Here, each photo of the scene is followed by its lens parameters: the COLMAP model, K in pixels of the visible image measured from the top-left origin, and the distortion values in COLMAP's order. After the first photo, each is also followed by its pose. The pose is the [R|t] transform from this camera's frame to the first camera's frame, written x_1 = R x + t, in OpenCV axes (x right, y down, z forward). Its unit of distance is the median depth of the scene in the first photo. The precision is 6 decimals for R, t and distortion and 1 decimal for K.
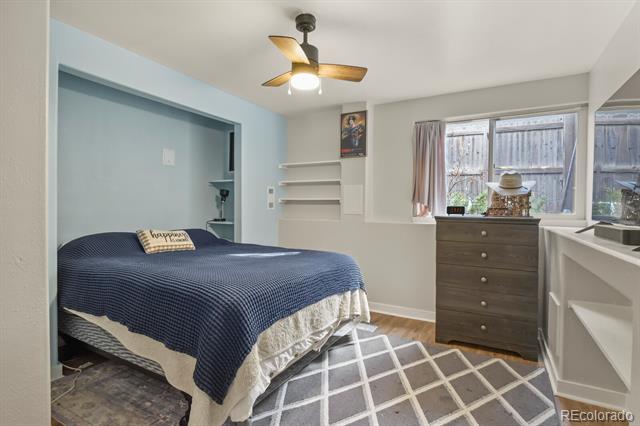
lens RADIAL K [[310.2, 0, 323.3], [0, 310.2, 210.8], [0, 0, 1]] dist [-0.004099, -0.004121]
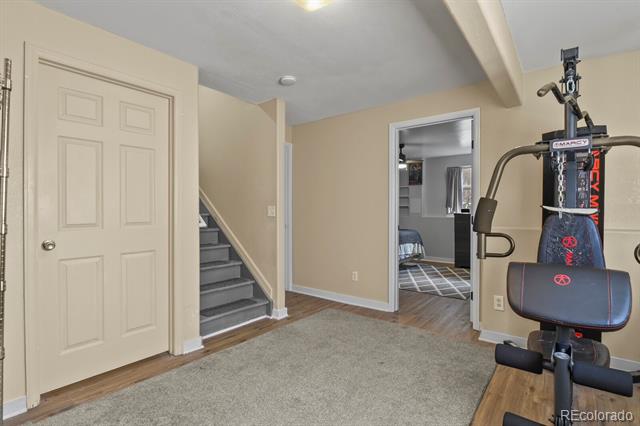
lens RADIAL K [[310.2, 0, 323.3], [0, 310.2, 210.8], [0, 0, 1]] dist [-0.004099, -0.004121]
pose [[0.987695, -0.009835, -0.156084, -0.191877], [0.008316, 0.999912, -0.010384, 0.011597], [0.156173, 0.008958, 0.987689, -1.141044]]
